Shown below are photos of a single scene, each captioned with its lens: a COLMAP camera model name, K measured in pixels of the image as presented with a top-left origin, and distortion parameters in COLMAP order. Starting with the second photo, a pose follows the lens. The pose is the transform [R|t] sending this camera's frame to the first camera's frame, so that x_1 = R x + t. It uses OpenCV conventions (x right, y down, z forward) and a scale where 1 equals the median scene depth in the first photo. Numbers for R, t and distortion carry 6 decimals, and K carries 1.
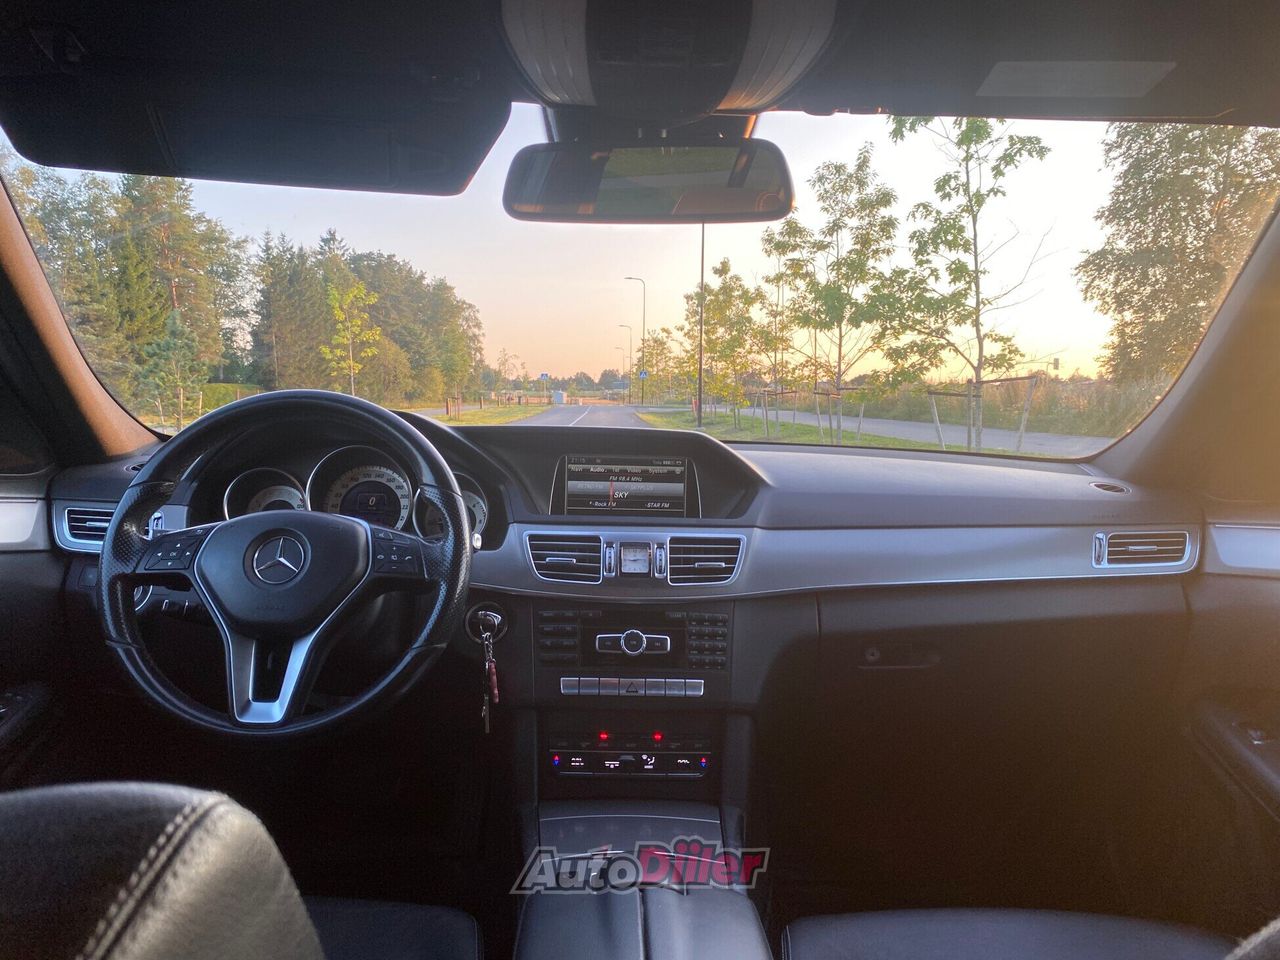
lens RADIAL K [[985.8, 0, 628.8], [0, 985.8, 483.3], [0, 0, 1]] dist [0.014266, -0.011052]
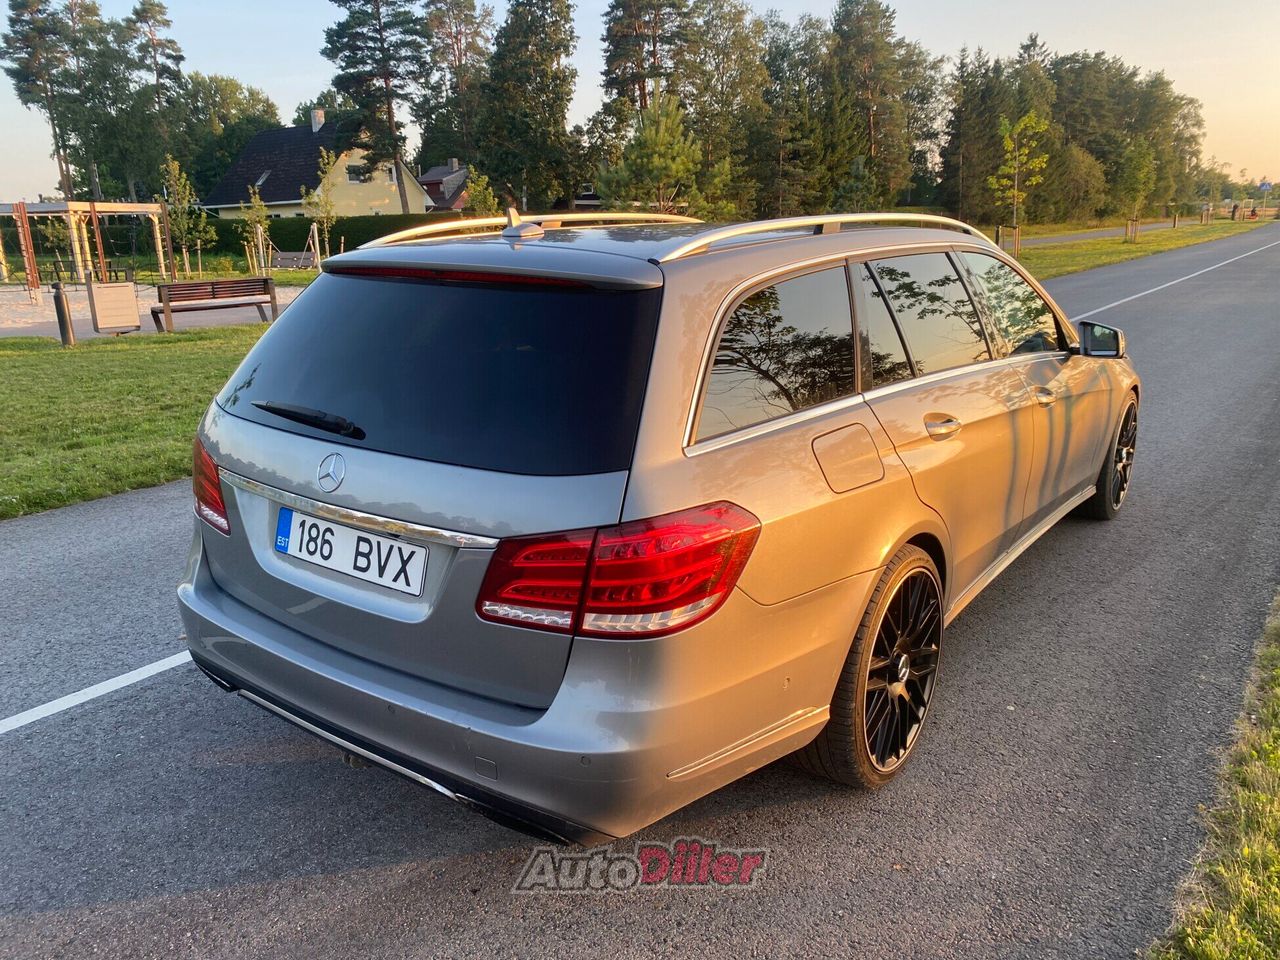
lens RADIAL K [[985.8, 0, 648.1], [0, 985.8, 487.9], [0, 0, 1]] dist [0.014266, -0.011052]
pose [[0.799767, 0.137563, -0.584336, 0.063854], [-0.027979, 0.980874, 0.192622, -0.005124], [0.599658, -0.137704, 0.788320, -0.105611]]
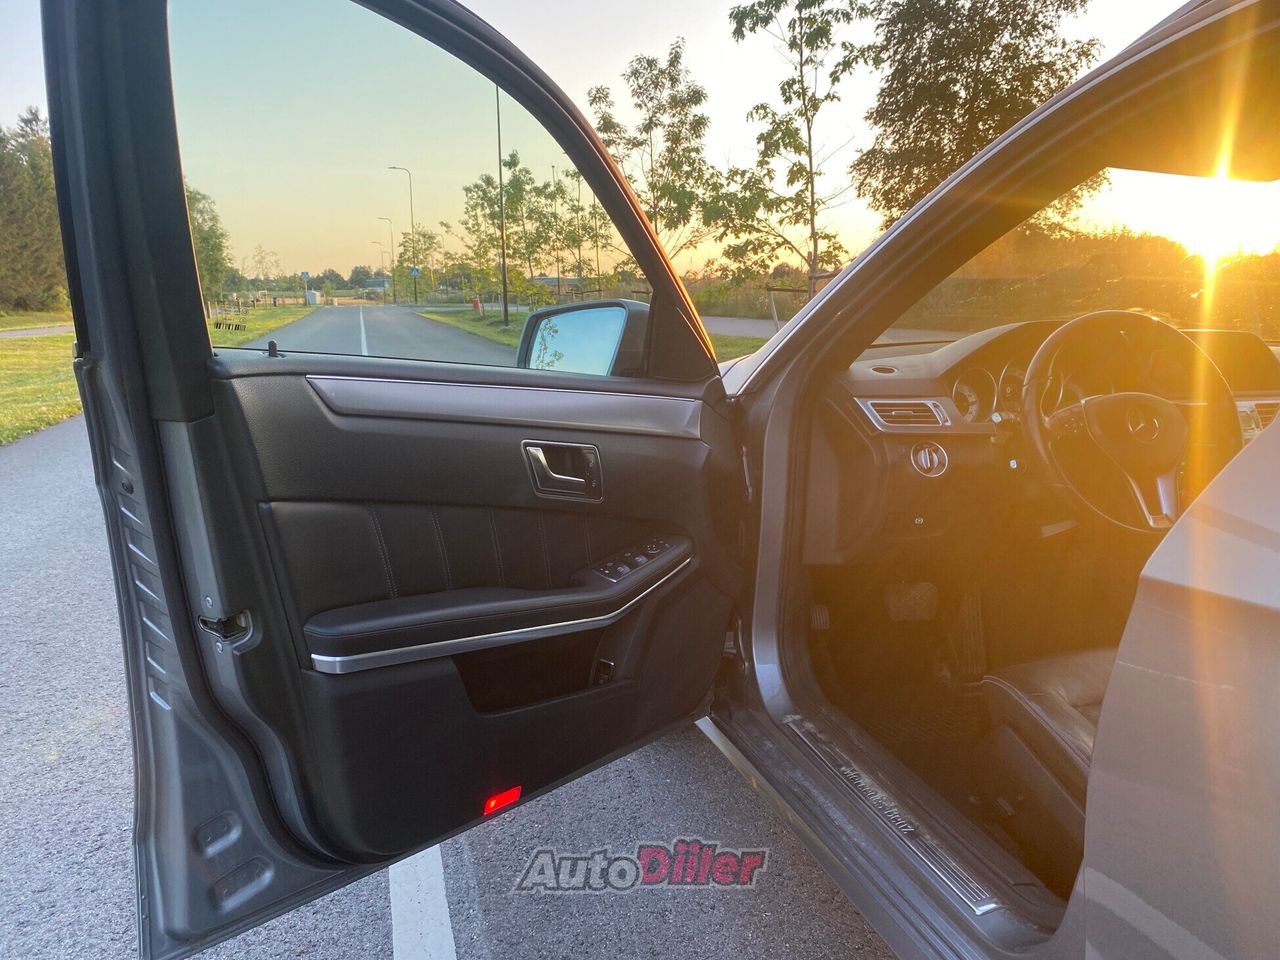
lens RADIAL K [[985.8, 0, 634.3], [0, 985.8, 481.8], [0, 0, 1]] dist [0.014266, -0.011052]
pose [[0.969281, -0.063928, 0.237504, -0.049689], [0.039501, 0.993557, 0.106223, -0.000976], [-0.242765, -0.093578, 0.965561, -0.009291]]
